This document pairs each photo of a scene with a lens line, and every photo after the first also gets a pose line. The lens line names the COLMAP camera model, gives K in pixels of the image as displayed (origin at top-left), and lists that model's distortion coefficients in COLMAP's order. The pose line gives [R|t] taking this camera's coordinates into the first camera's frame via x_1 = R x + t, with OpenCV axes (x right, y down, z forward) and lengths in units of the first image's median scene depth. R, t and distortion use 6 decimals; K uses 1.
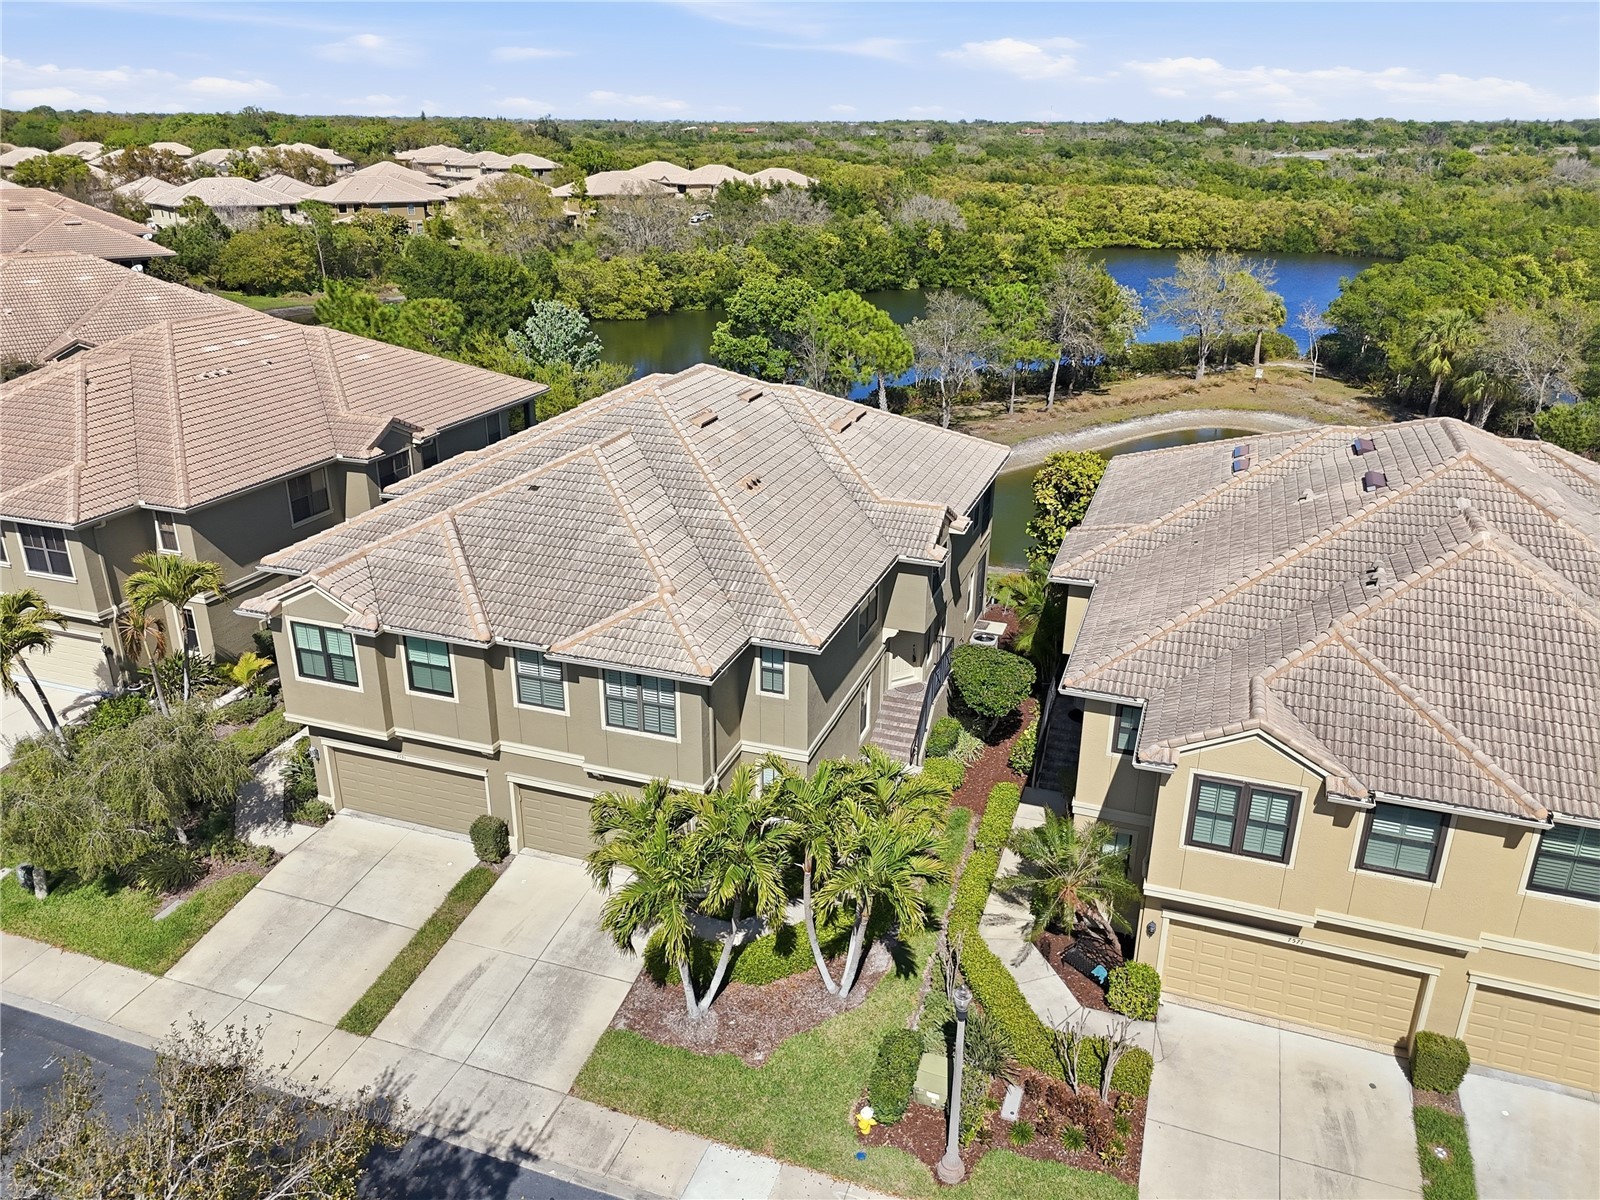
lens RADIAL K [[1201.5, 0, 800.0], [0, 1201.5, 600.0], [0, 0, 1]] dist [0.087018, -0.054139]
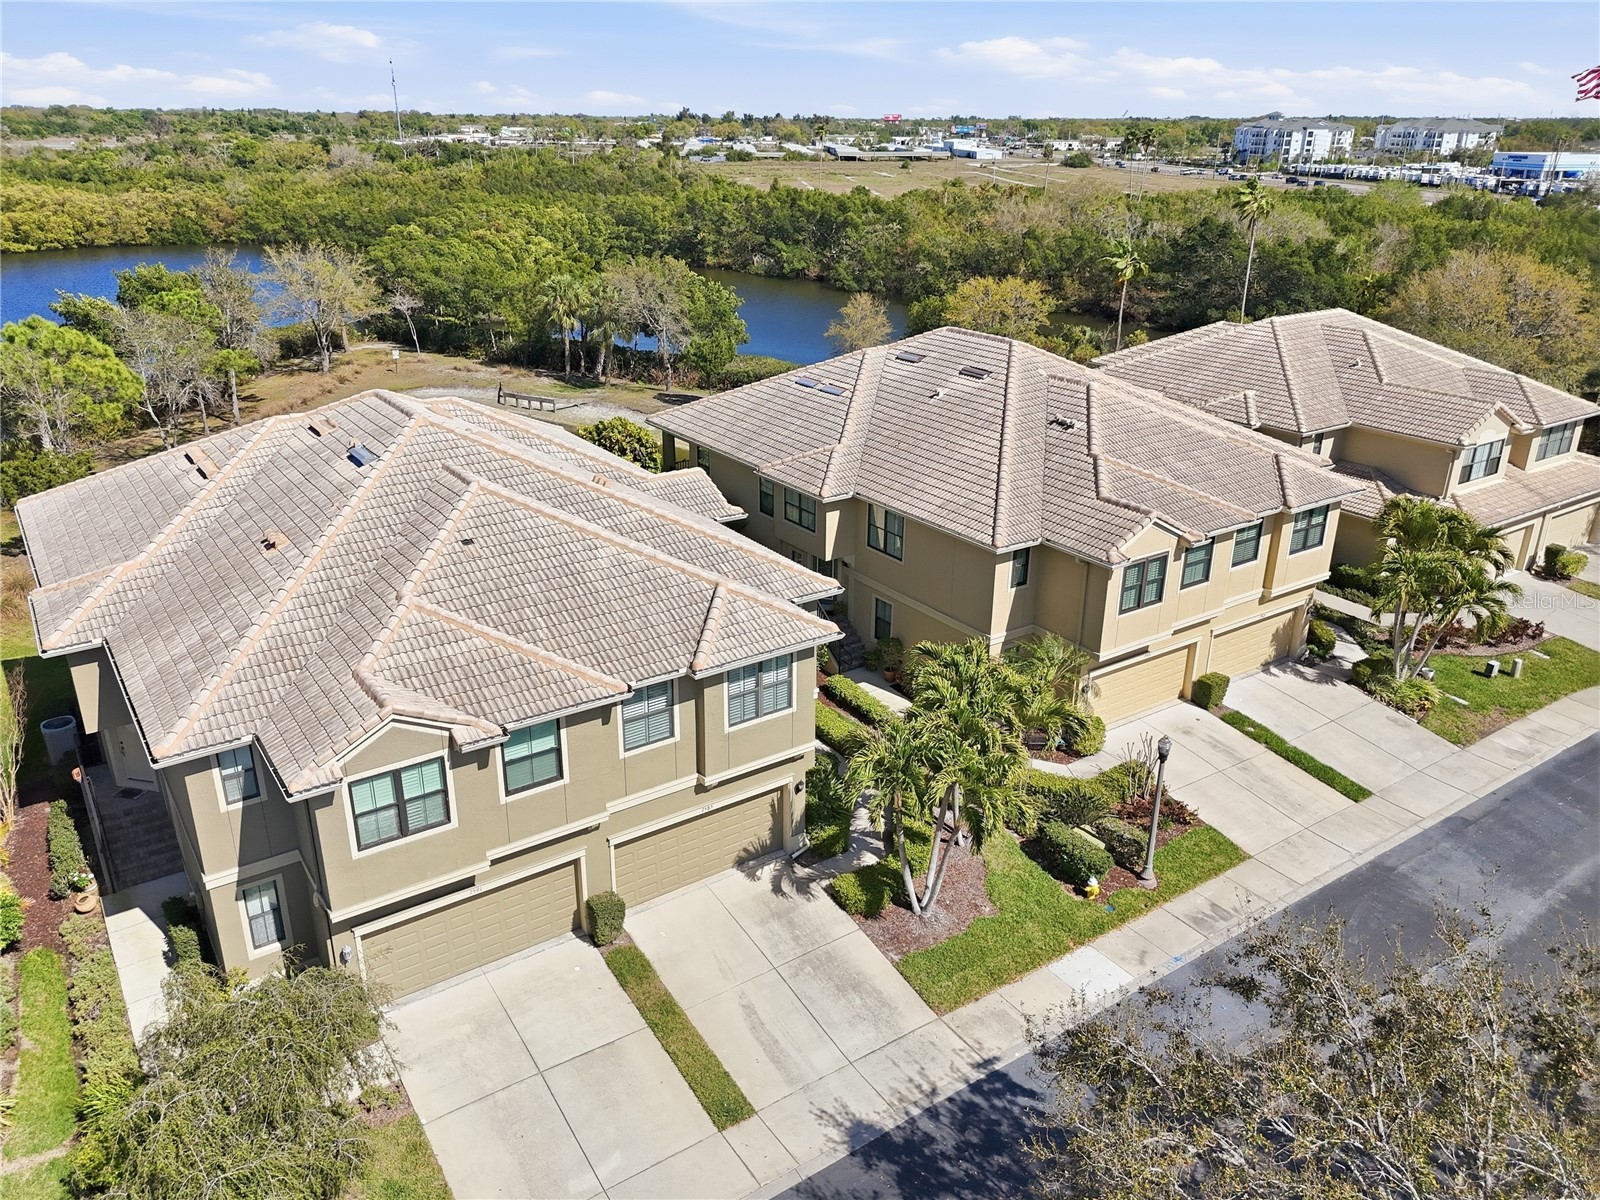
lens RADIAL K [[1199.9, 0, 825.8], [0, 1199.9, 617.8], [0, 0, 1]] dist [0.254339, -0.313833]
pose [[0.569265, -0.315405, 0.759248, -0.795769], [0.305244, 0.938560, 0.161030, -0.110593], [-0.763390, 0.140087, 0.630565, 0.279351]]
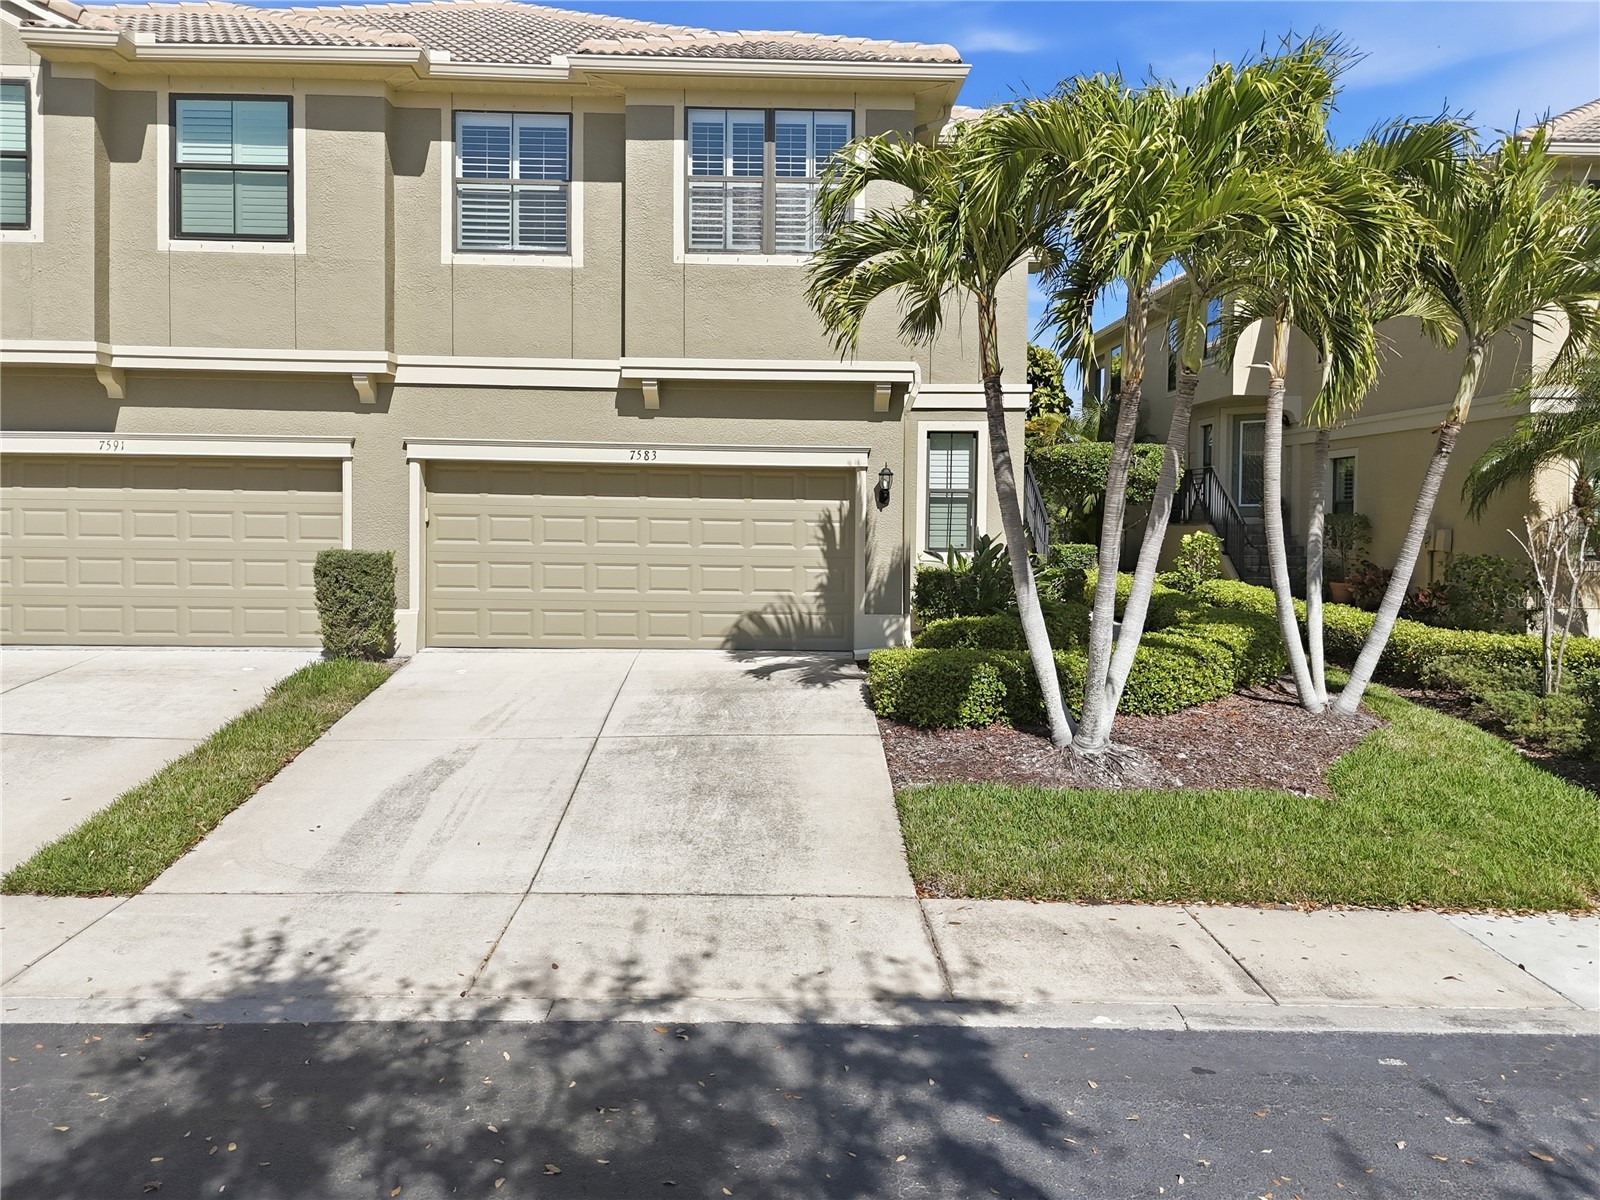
lens RADIAL K [[1233.5, 0, 806.1], [0, 1233.5, 520.0], [0, 0, 1]] dist [0.075354, -0.061268]
pose [[0.931262, 0.000180, 0.364351, -0.273299], [0.136390, 0.927121, -0.349063, 0.347968], [-0.337860, 0.374763, 0.863367, 0.578873]]
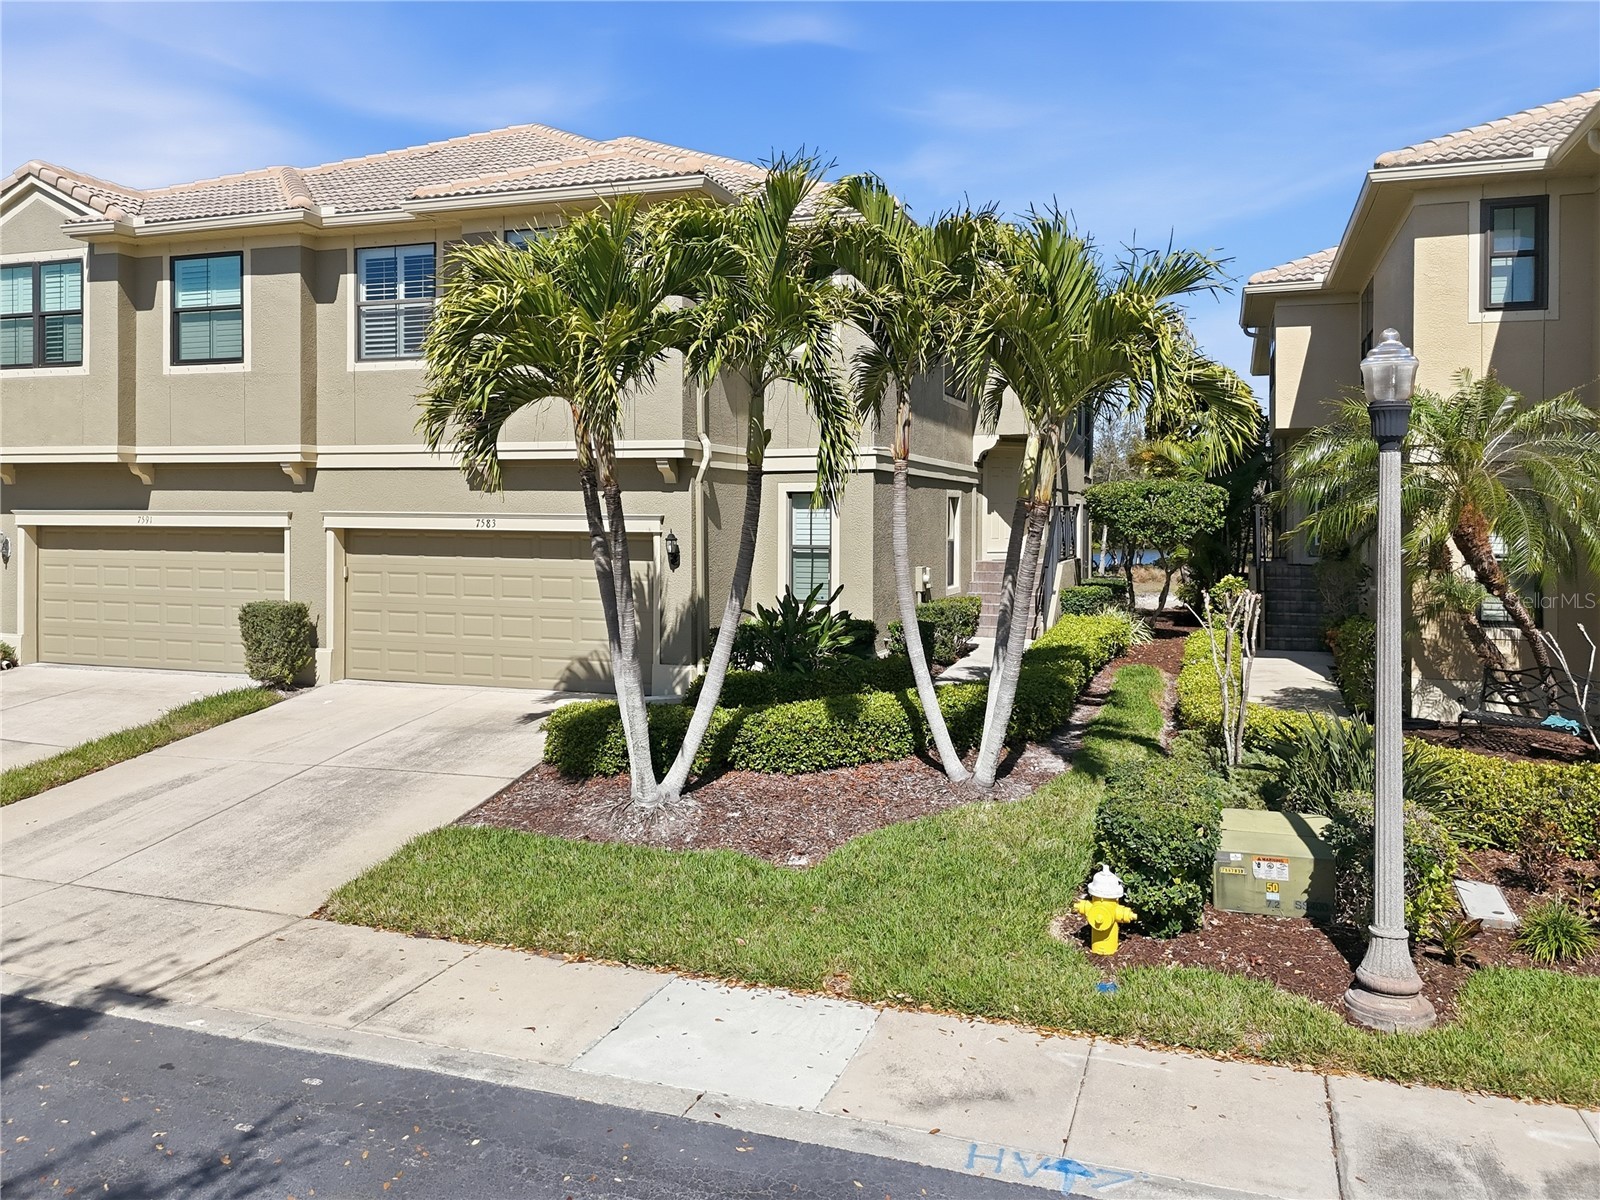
lens RADIAL K [[1221.4, 0, 796.2], [0, 1221.4, 514.6], [0, 0, 1]] dist [0.090365, -0.077547]
pose [[0.999993, -0.003553, 0.001248, -0.029536], [0.003760, 0.923626, -0.383277, 0.361462], [0.000209, 0.383279, 0.923633, 0.486093]]
